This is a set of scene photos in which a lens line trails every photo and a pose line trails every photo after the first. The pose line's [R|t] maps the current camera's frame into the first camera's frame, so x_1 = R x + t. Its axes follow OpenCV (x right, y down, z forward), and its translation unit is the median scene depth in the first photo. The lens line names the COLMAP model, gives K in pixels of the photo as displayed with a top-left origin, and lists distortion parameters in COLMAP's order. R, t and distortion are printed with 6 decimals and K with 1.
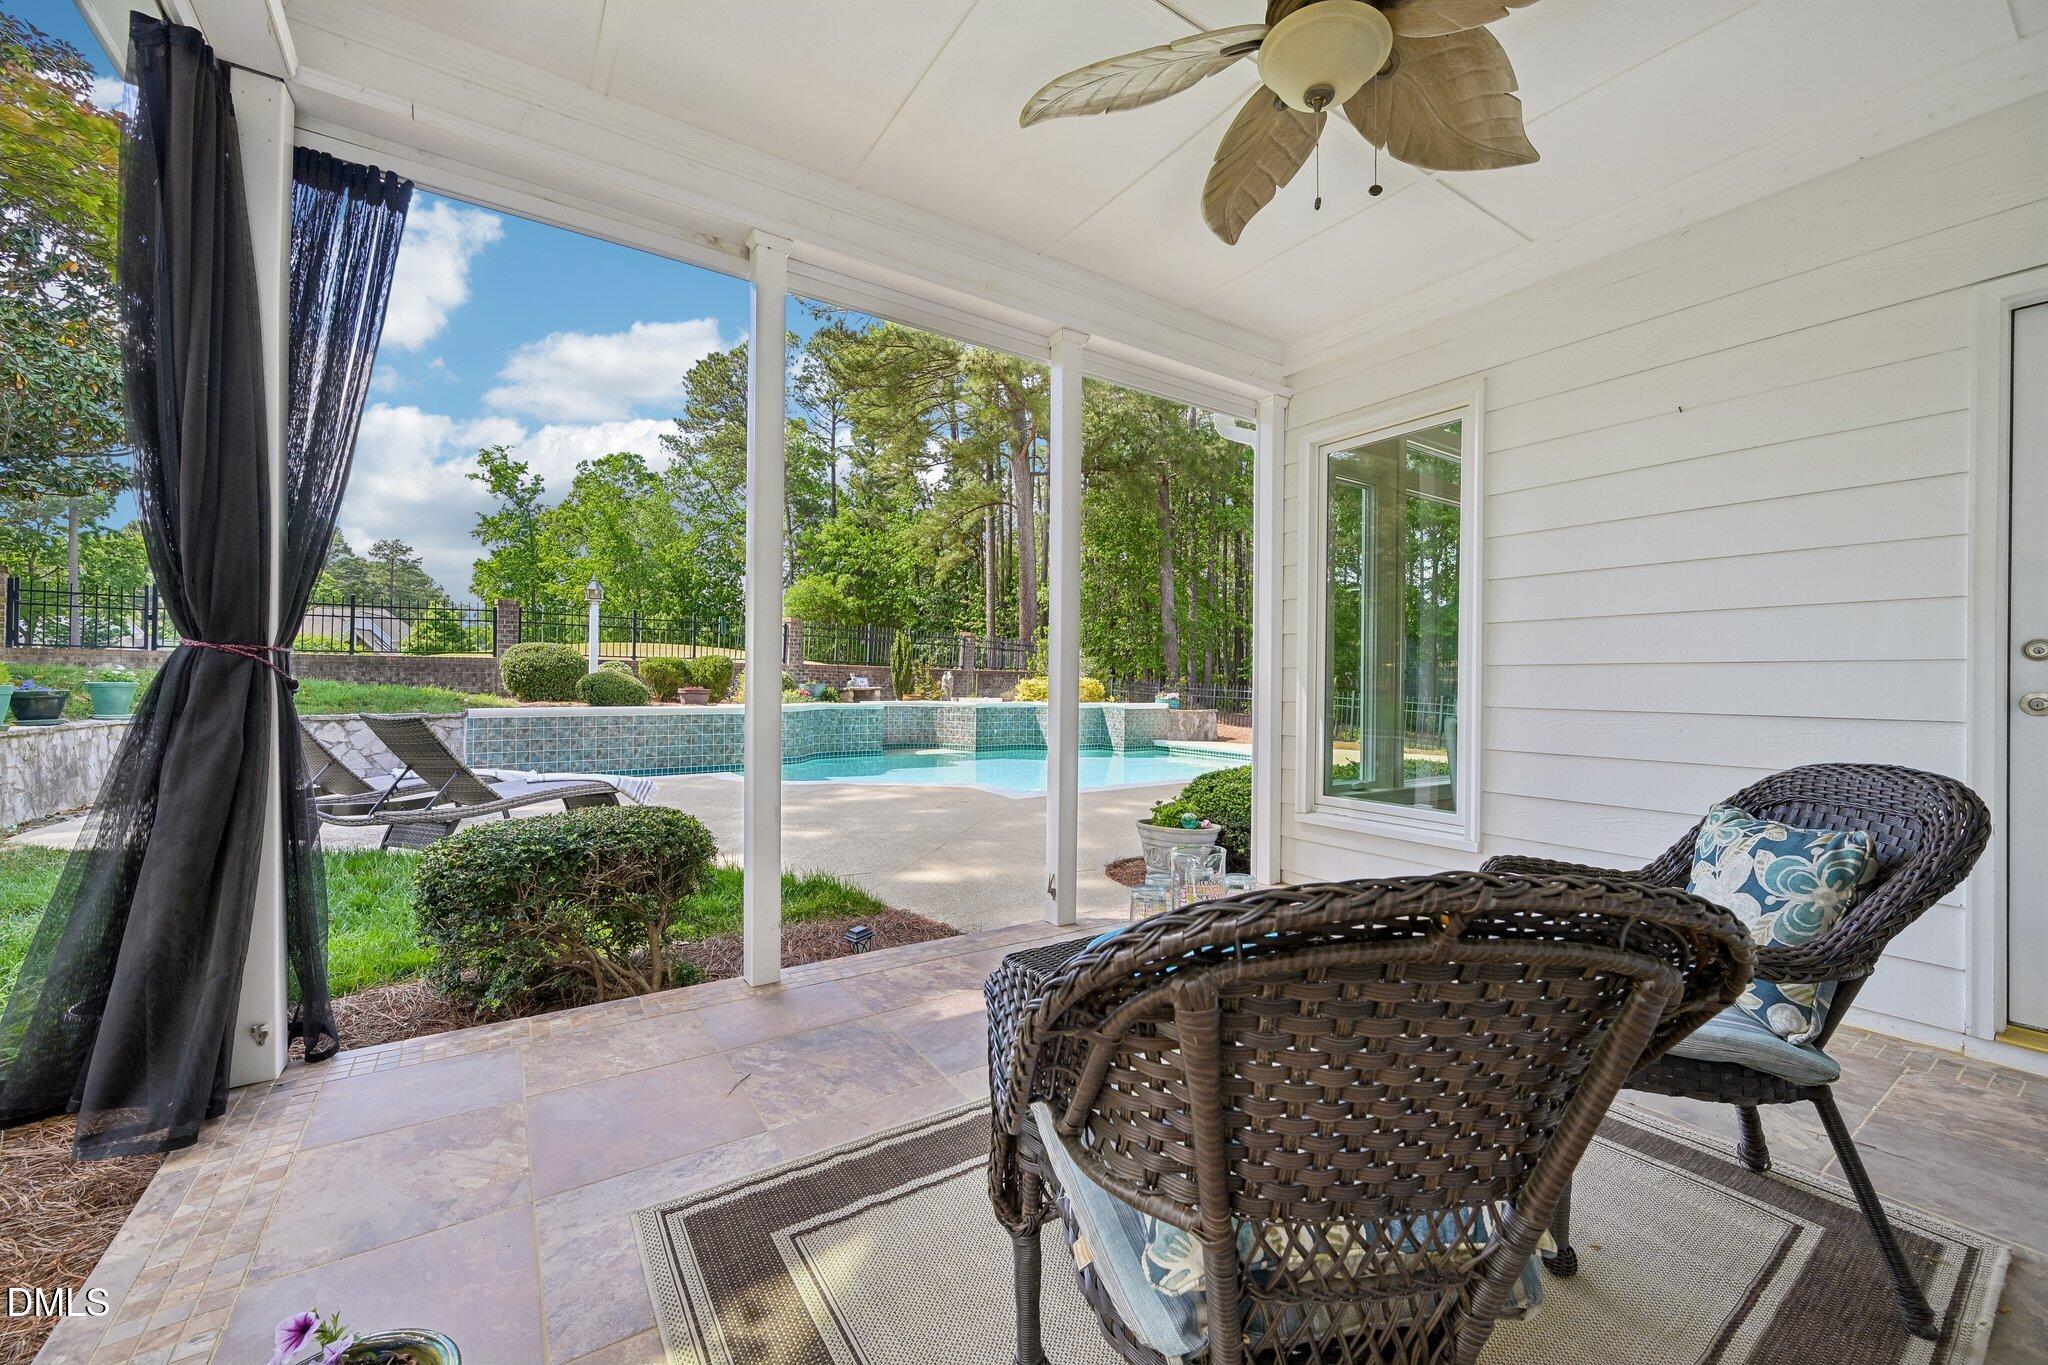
lens RADIAL K [[792.9, 0, 1035.0], [0, 792.9, 679.0], [0, 0, 1]] dist [0.004536, 0.000081]
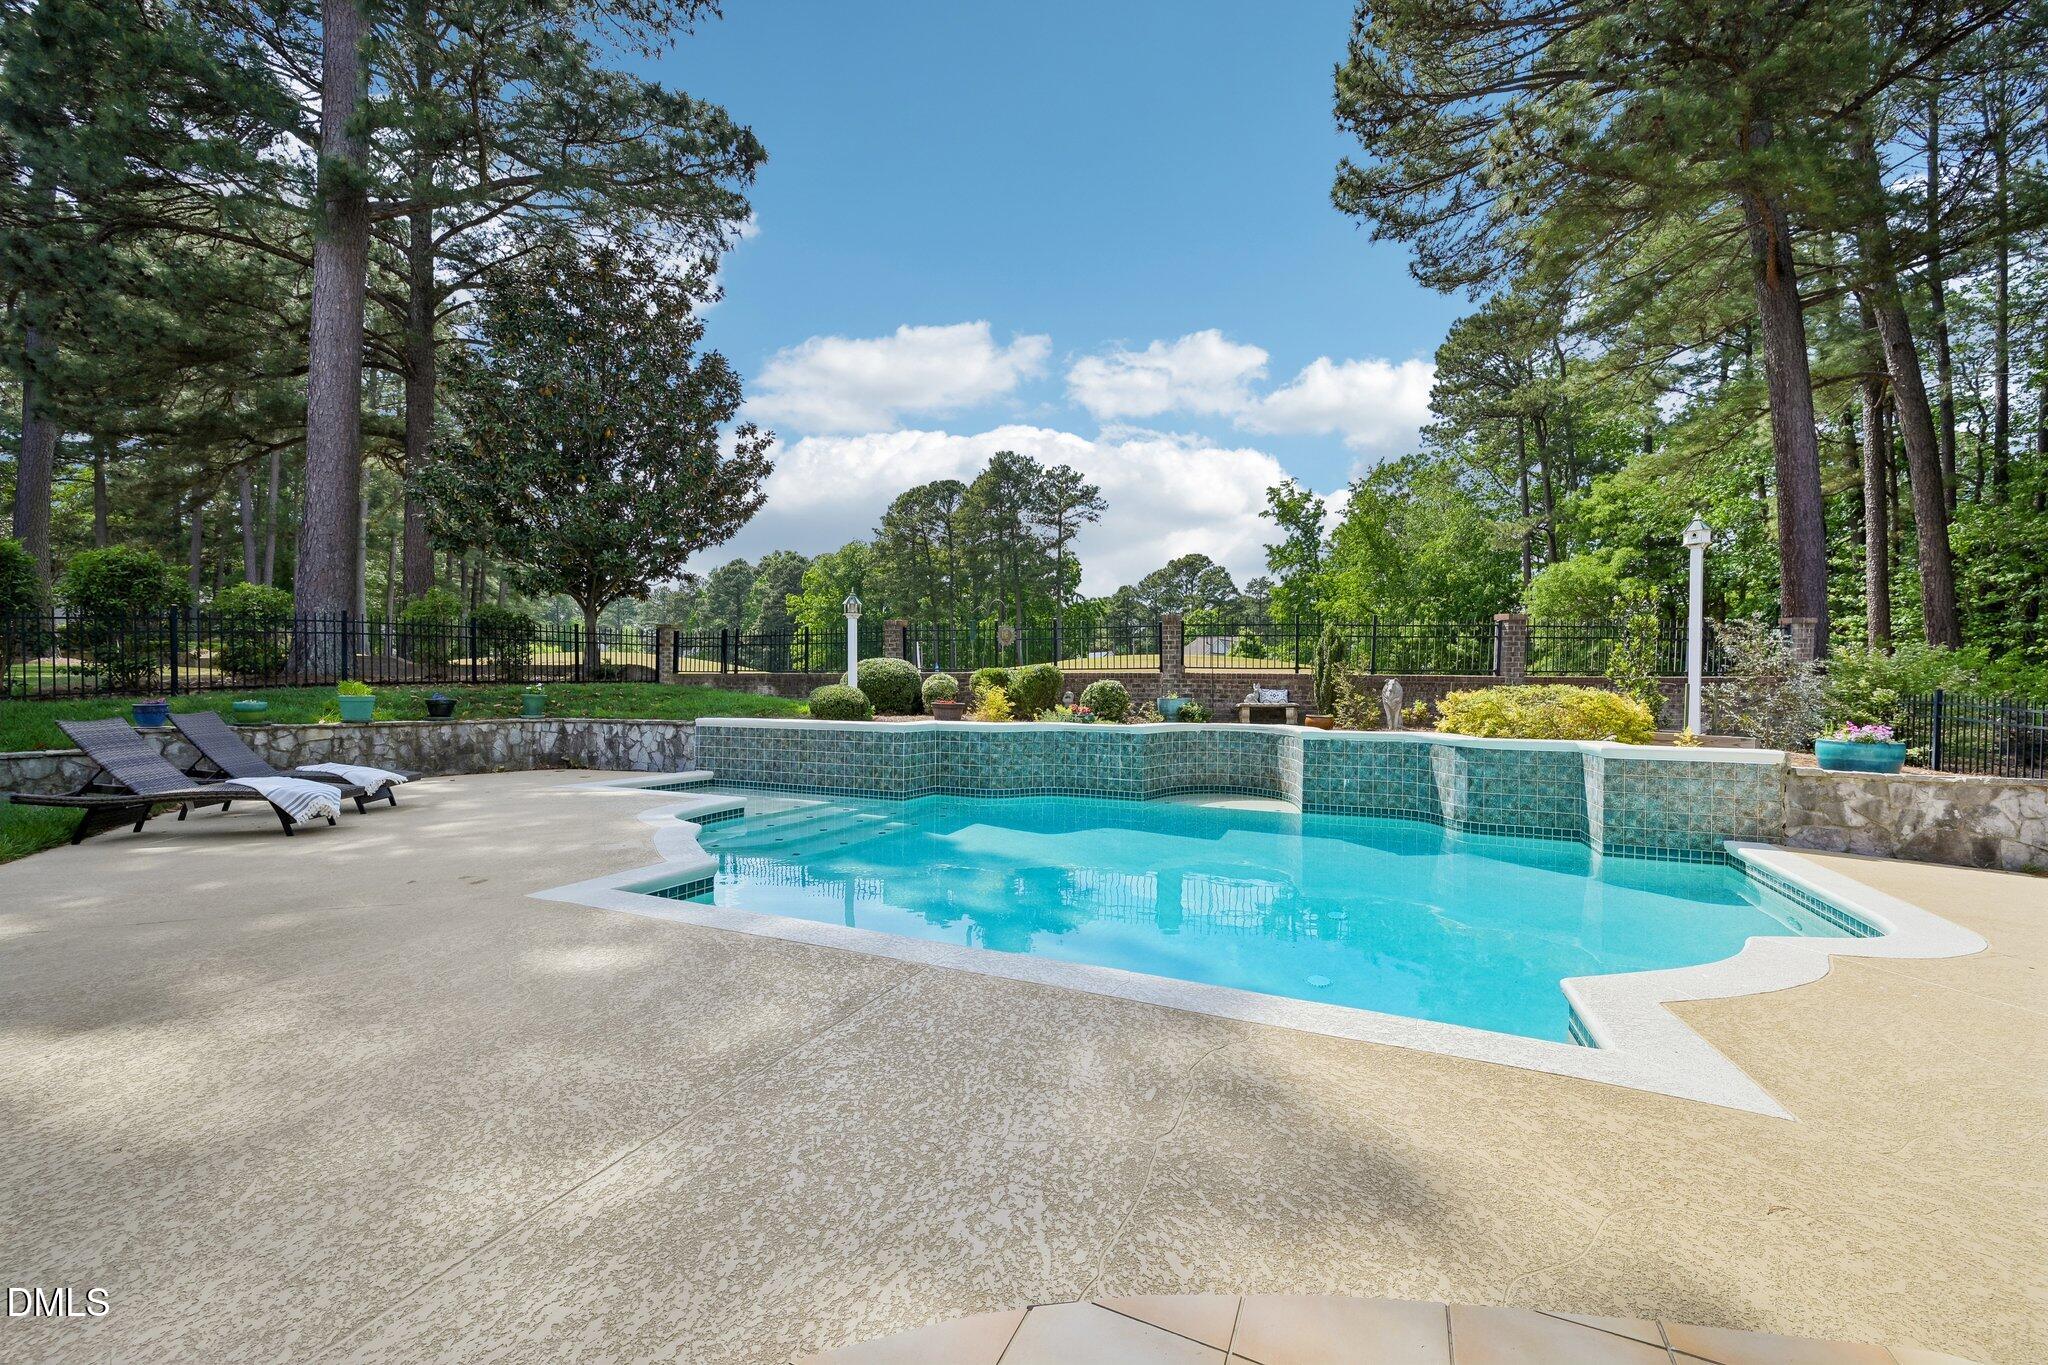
lens RADIAL K [[792.9, 0, 1020.2], [0, 792.9, 694.9], [0, 0, 1]] dist [0.004536, 0.000081]
pose [[0.510553, 0.000404, -0.859846, 0.108048], [0.000330, 1.000000, 0.000666, 0.000832], [0.859846, -0.000624, 0.510553, 0.172901]]
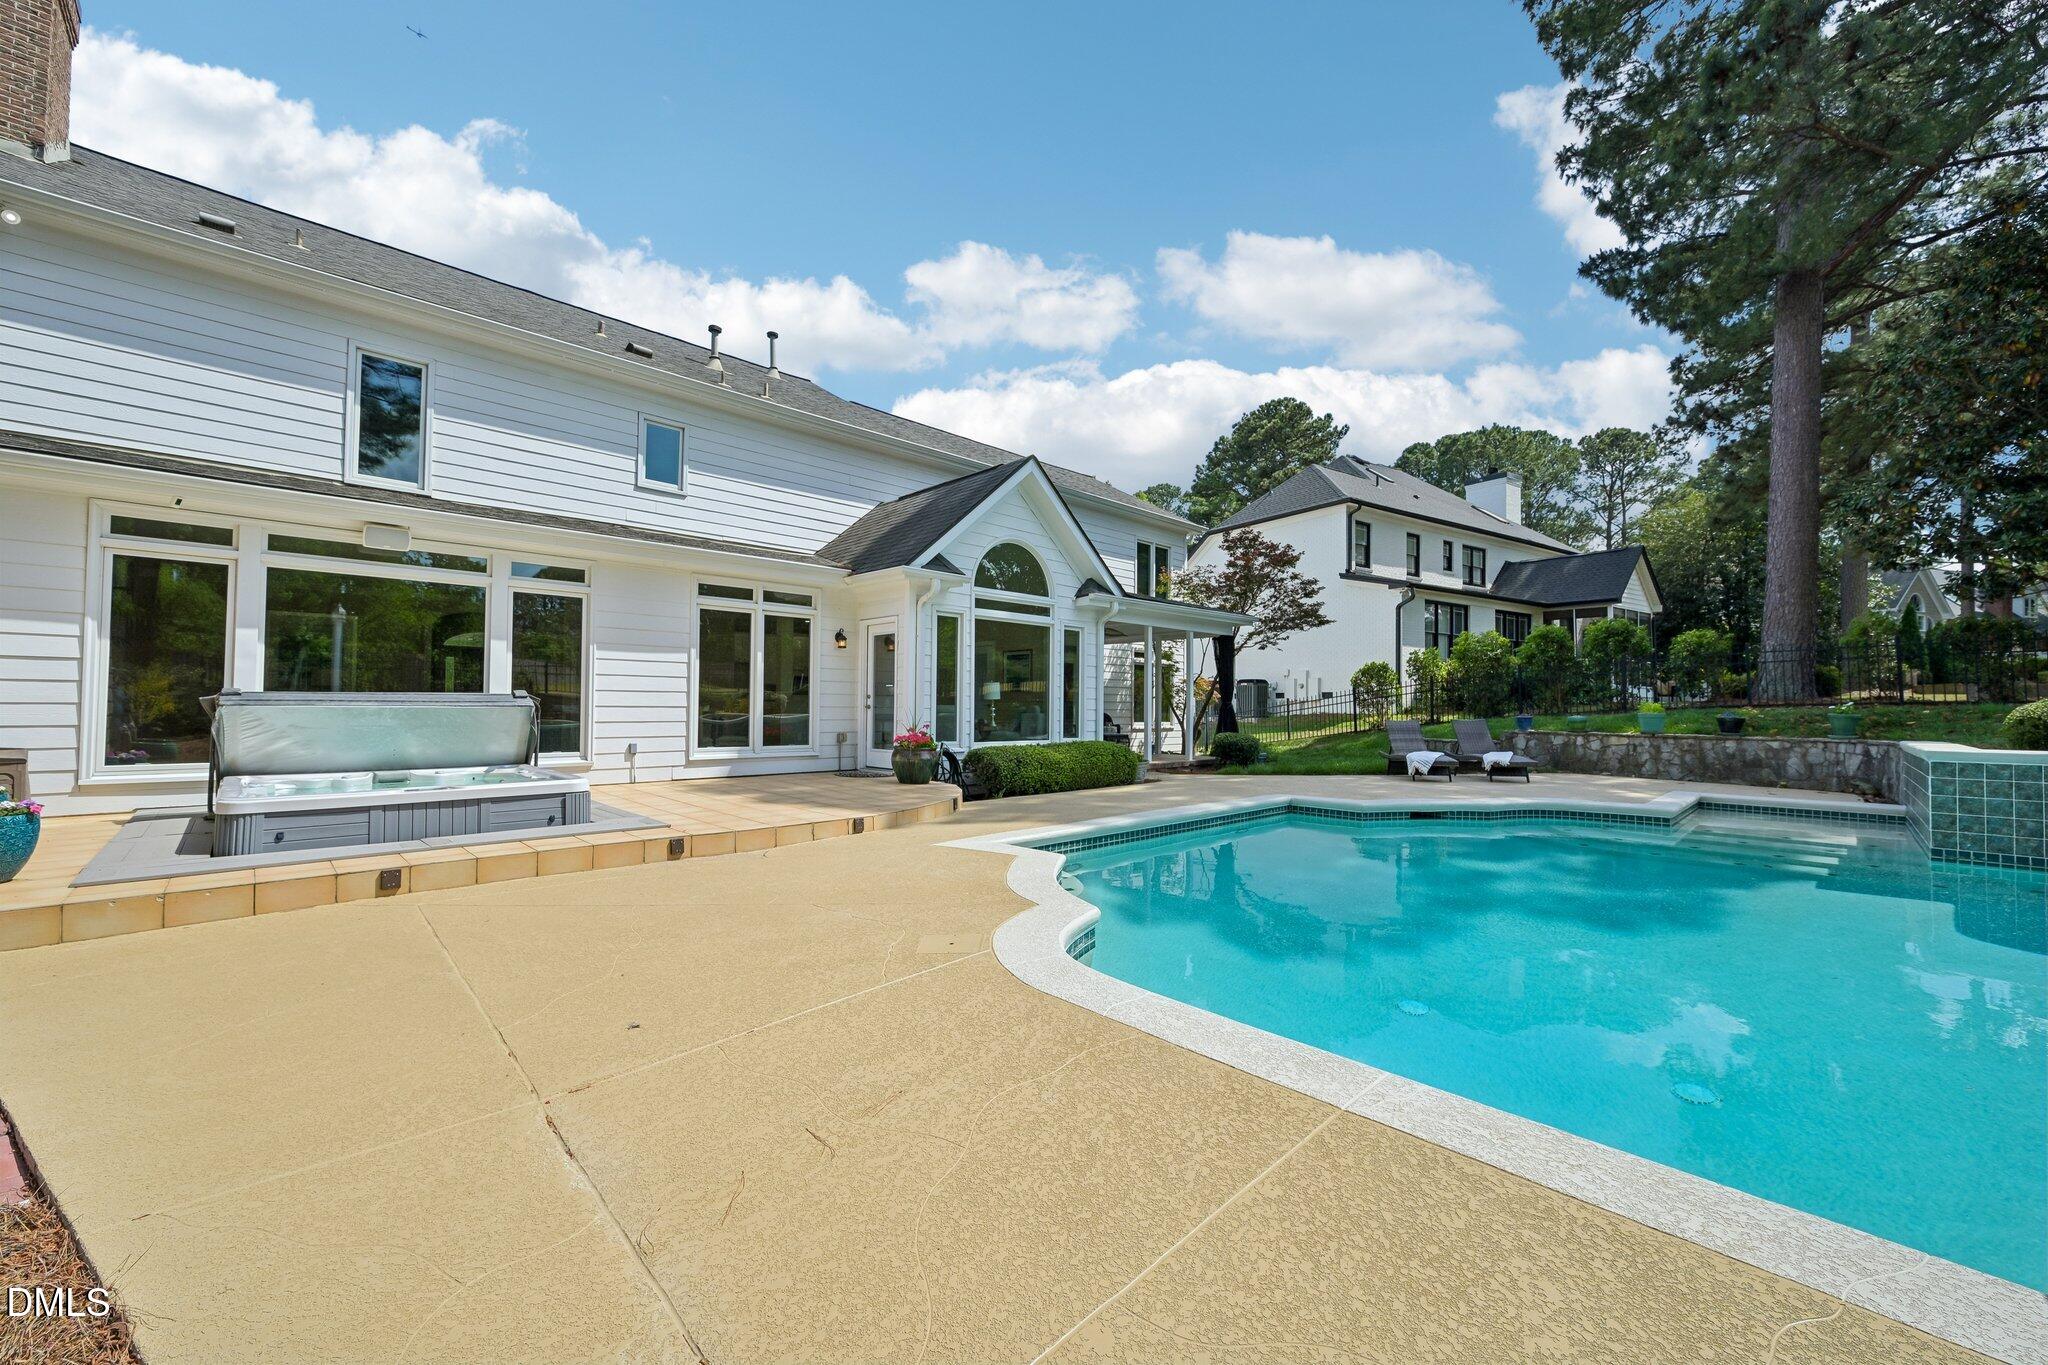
lens RADIAL K [[792.9, 0, 1025.7], [0, 792.9, 687.4], [0, 0, 1]] dist [0.004536, 0.000081]
pose [[-0.986670, -0.018105, -0.161721, 0.096641], [-0.013314, 0.999441, -0.030663, 0.003536], [0.162186, -0.028101, -0.986360, 0.369872]]
